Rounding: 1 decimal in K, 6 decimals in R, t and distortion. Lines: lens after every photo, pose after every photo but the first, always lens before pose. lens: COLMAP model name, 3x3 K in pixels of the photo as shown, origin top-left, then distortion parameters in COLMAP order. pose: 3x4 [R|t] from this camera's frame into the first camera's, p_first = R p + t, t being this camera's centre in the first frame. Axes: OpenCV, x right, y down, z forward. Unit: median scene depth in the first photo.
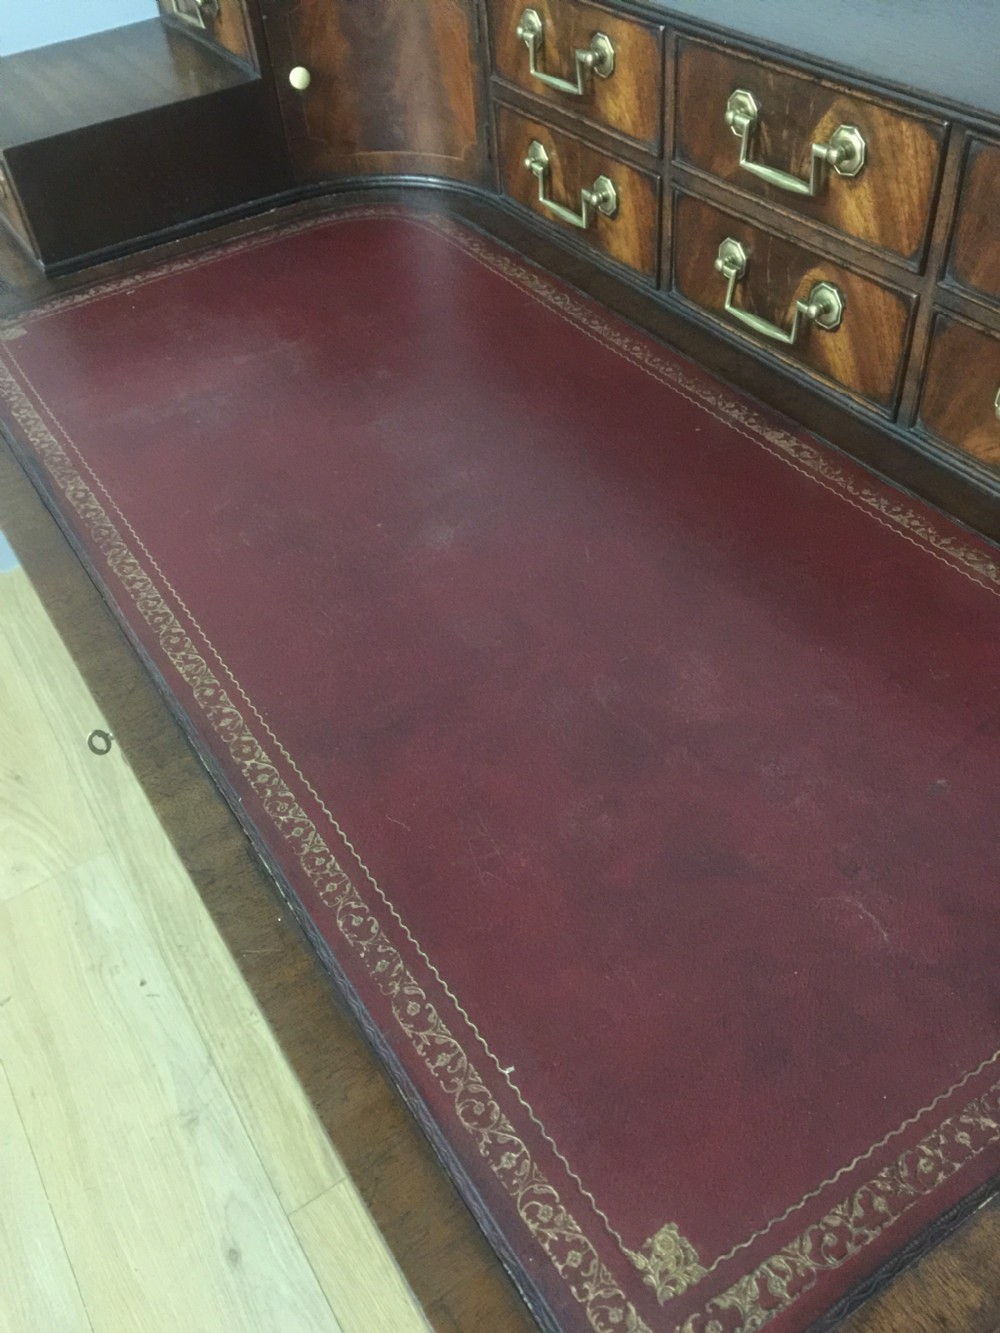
lens RADIAL K [[1137.1, 0, 507.5], [0, 1137.1, 663.8], [0, 0, 1]] dist [0.080689, -0.108562]
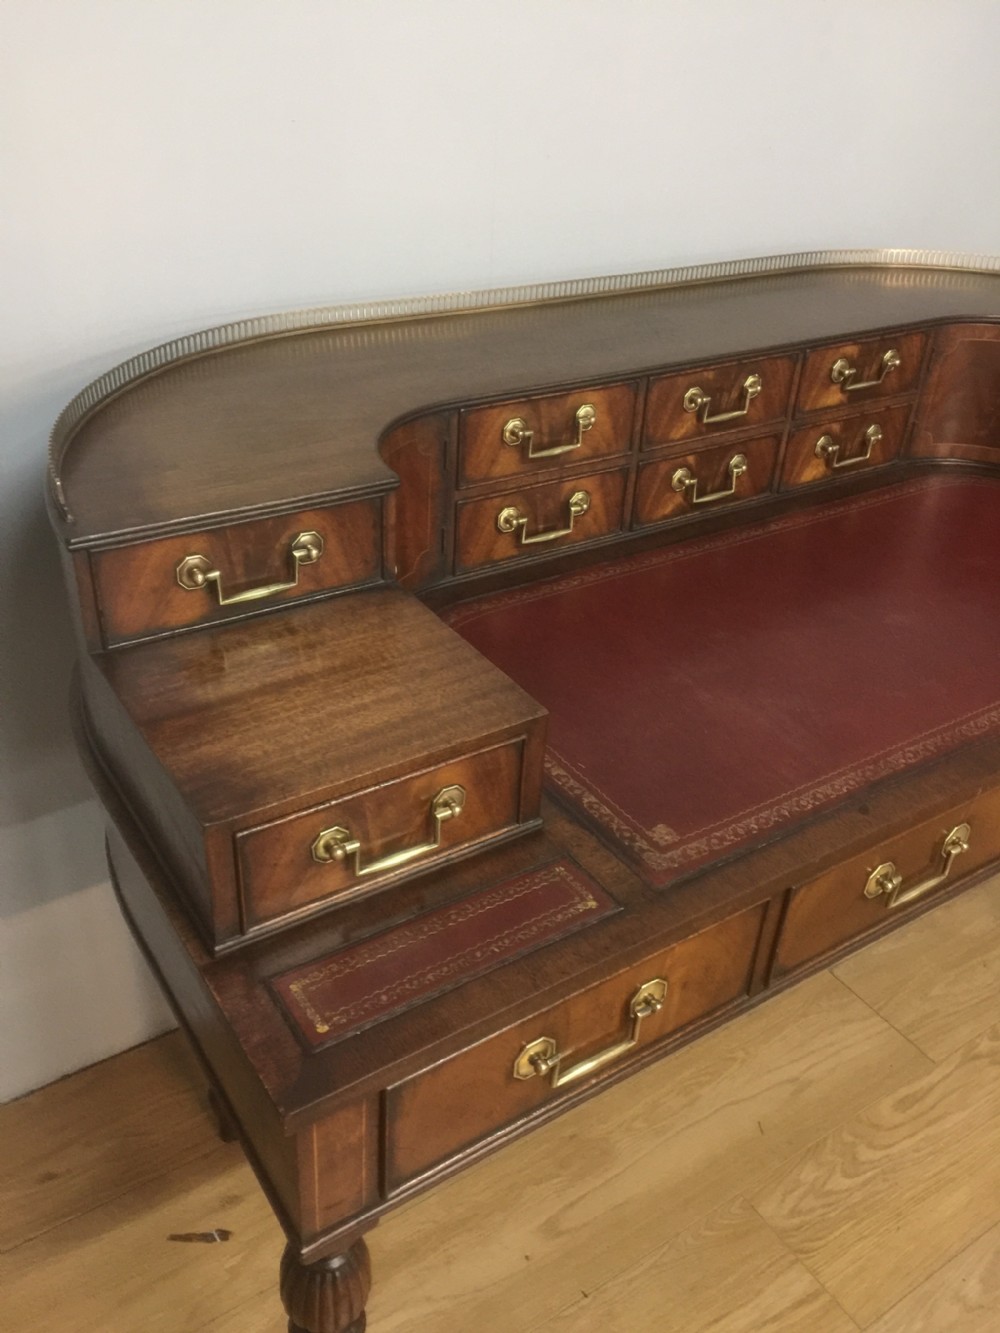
lens RADIAL K [[1137.1, 0, 504.7], [0, 1137.1, 663.0], [0, 0, 1]] dist [0.080689, -0.108562]
pose [[-0.025032, -0.462050, 0.886500, -1.426663], [0.658618, 0.659498, 0.362333, -0.963424], [-0.752061, 0.592935, 0.287806, 0.883445]]
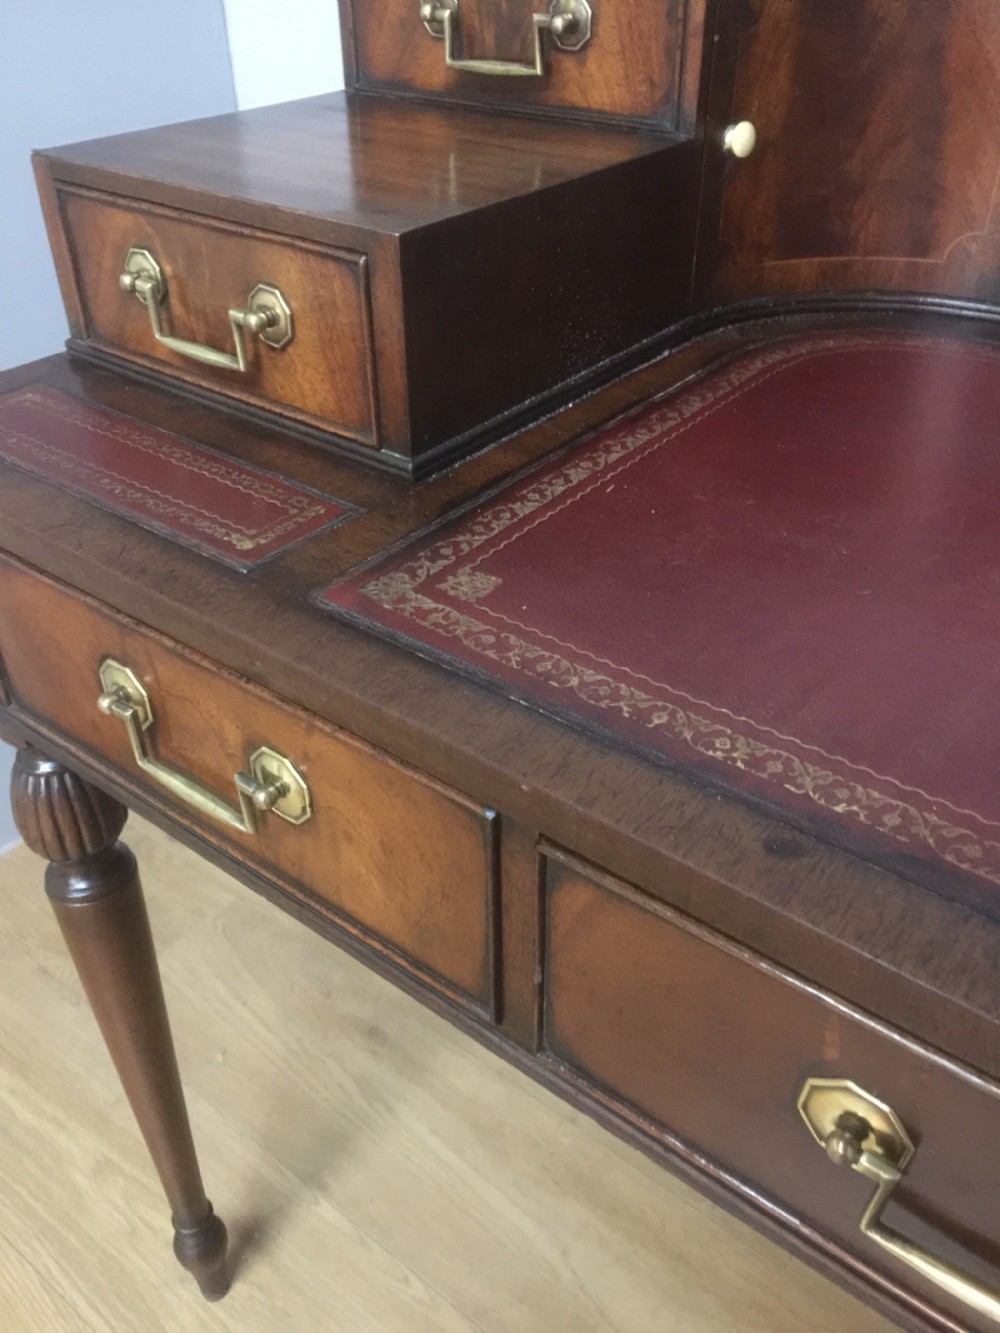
lens RADIAL K [[1137.1, 0, 503.8], [0, 1137.1, 661.7], [0, 0, 1]] dist [0.080689, -0.108562]
pose [[0.942749, -0.129278, 0.307429, -0.675096], [0.182661, 0.971410, -0.151651, -0.214265], [-0.279034, 0.199124, 0.939409, 0.659245]]
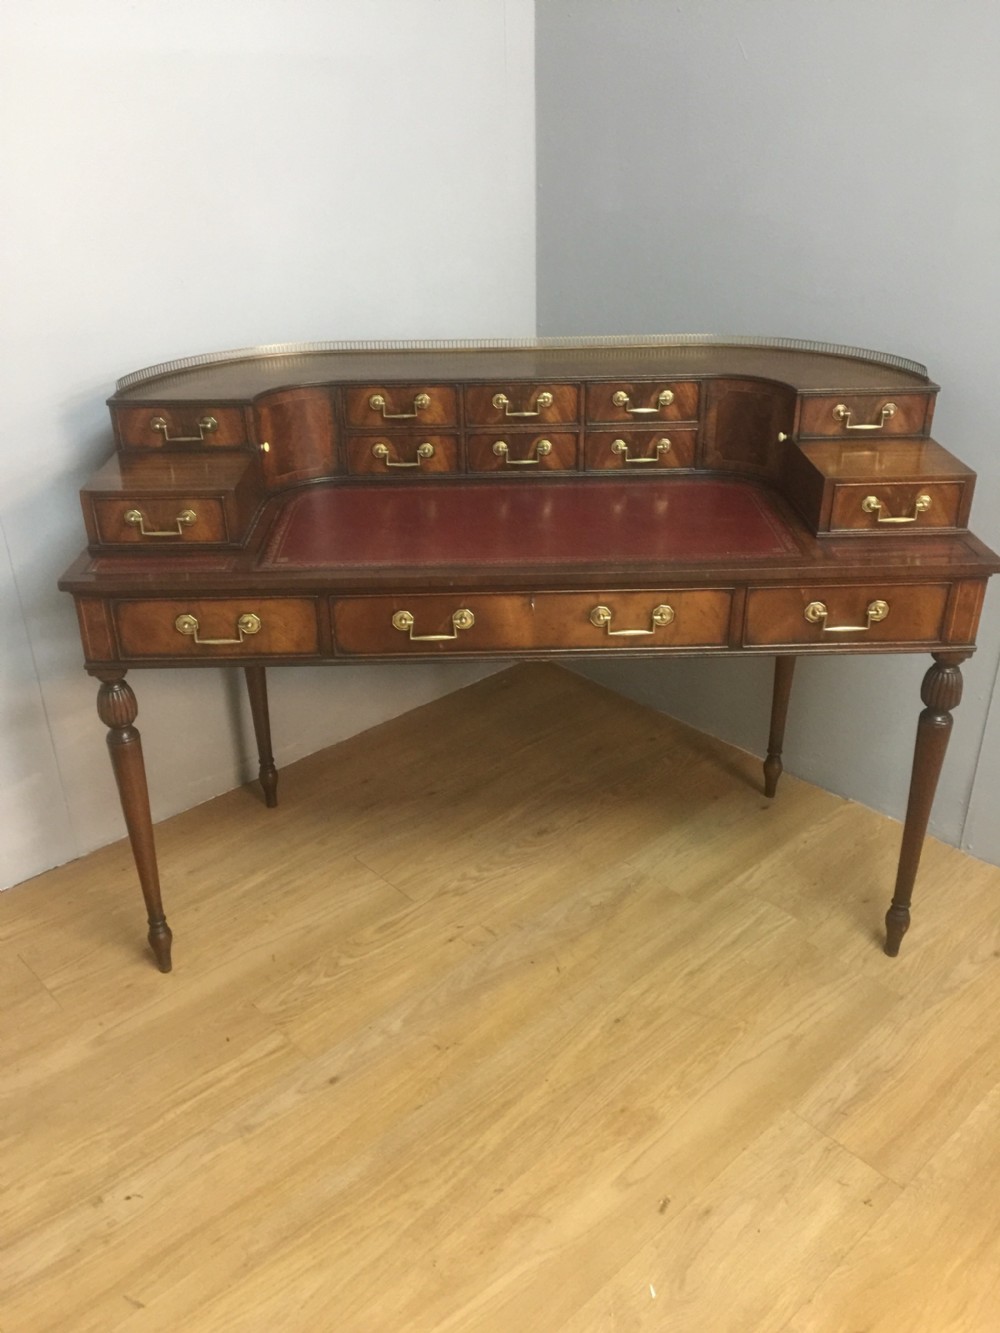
lens RADIAL K [[1137.1, 0, 501.7], [0, 1137.1, 652.3], [0, 0, 1]] dist [0.080689, -0.108562]
pose [[0.518007, -0.317262, 0.794363, -2.294287], [0.576755, 0.815358, -0.050456, 0.221491], [-0.631682, 0.484290, 0.605344, -0.510992]]
